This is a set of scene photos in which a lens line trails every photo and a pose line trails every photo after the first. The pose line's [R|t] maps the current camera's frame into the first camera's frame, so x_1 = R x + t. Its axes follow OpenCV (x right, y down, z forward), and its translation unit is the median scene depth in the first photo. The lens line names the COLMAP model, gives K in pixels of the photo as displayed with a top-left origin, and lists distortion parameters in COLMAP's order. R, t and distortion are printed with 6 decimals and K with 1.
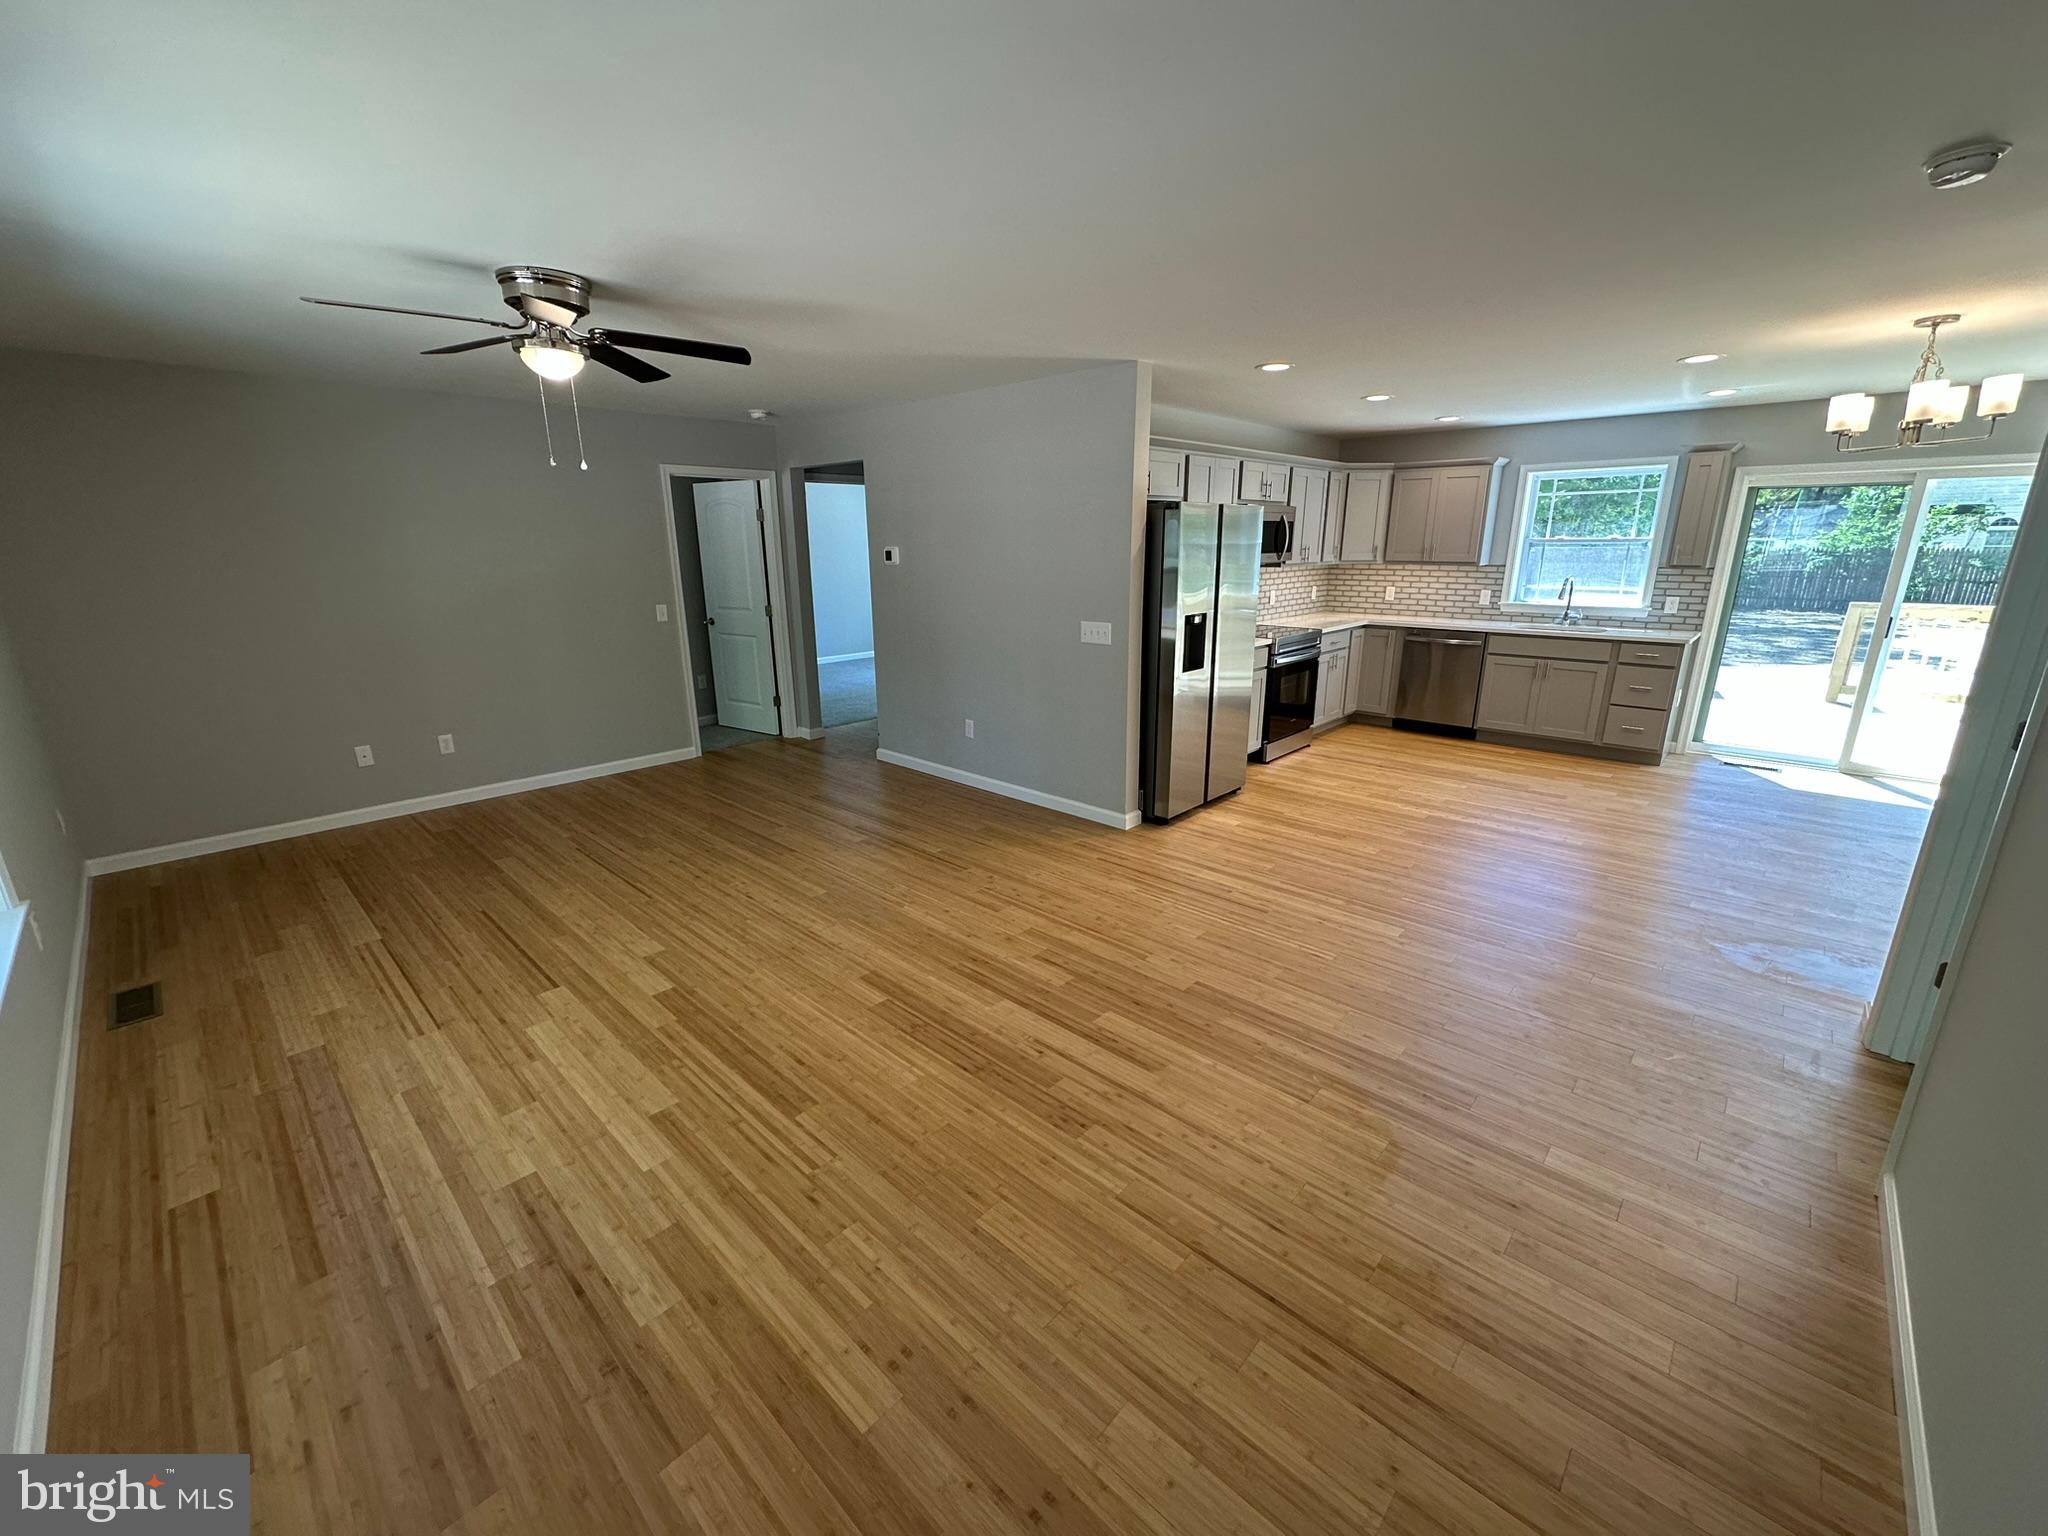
lens RADIAL K [[818.5, 0, 1016.9], [0, 818.5, 771.5], [0, 0, 1]] dist [-0.005330, 0.000385]
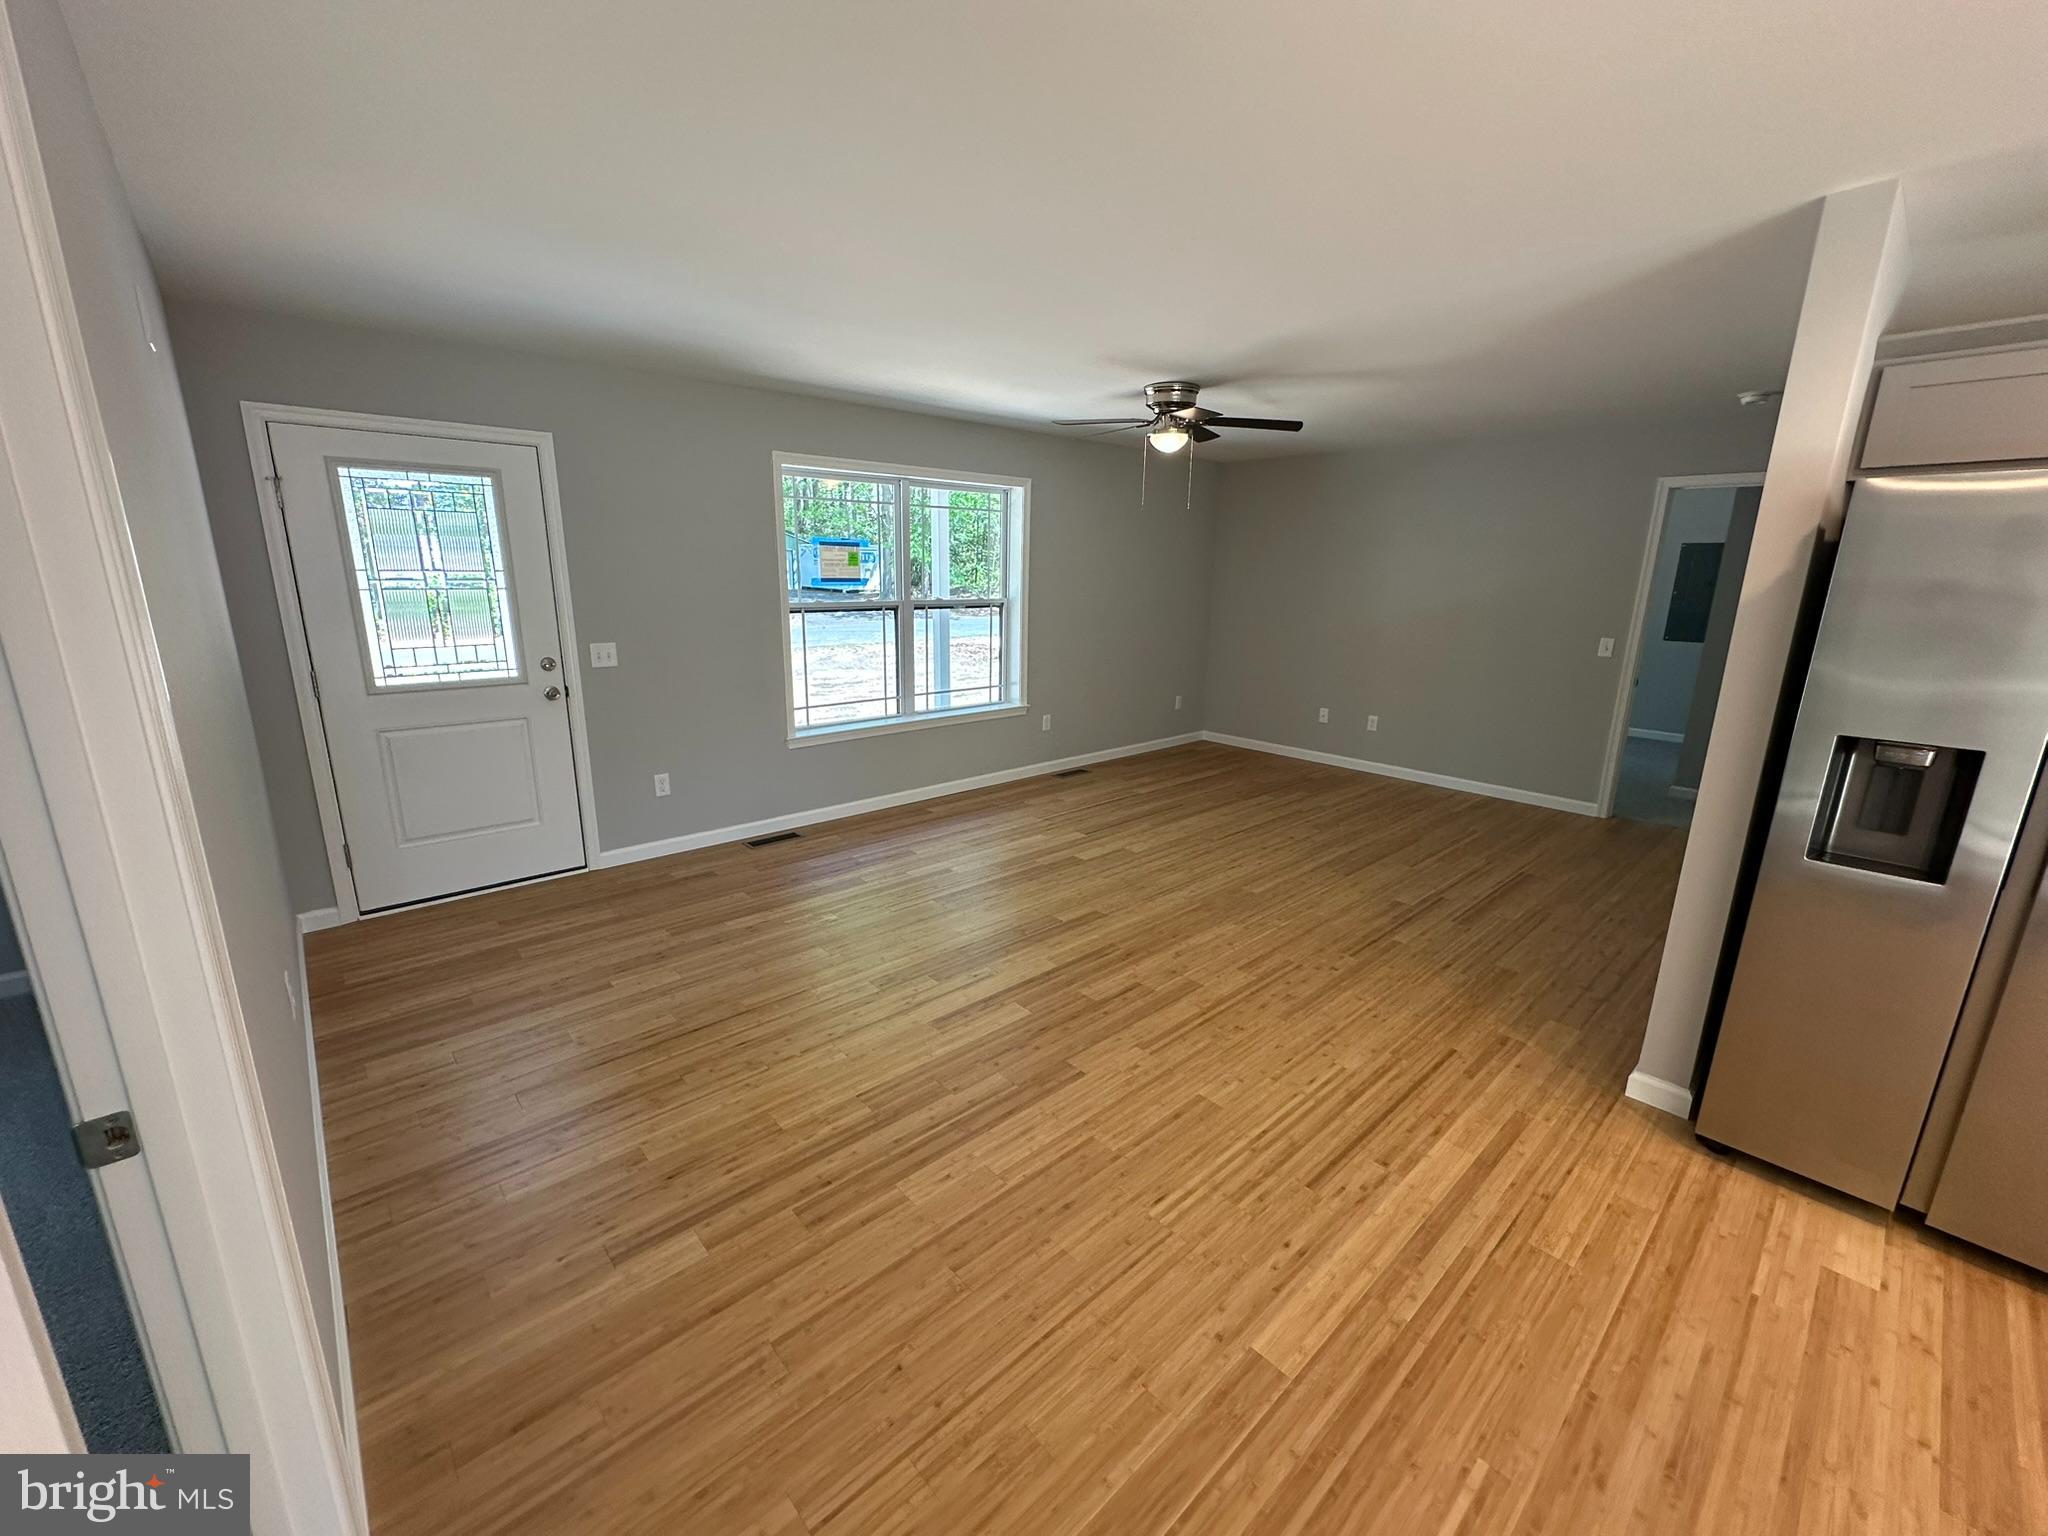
lens RADIAL K [[818.5, 0, 1014.5], [0, 818.5, 762.4], [0, 0, 1]] dist [-0.005330, 0.000385]
pose [[-0.084732, 0.239875, -0.967099, 0.650770], [-0.284516, 0.924355, 0.254201, -0.157636], [0.954919, 0.296694, -0.010074, 0.568529]]
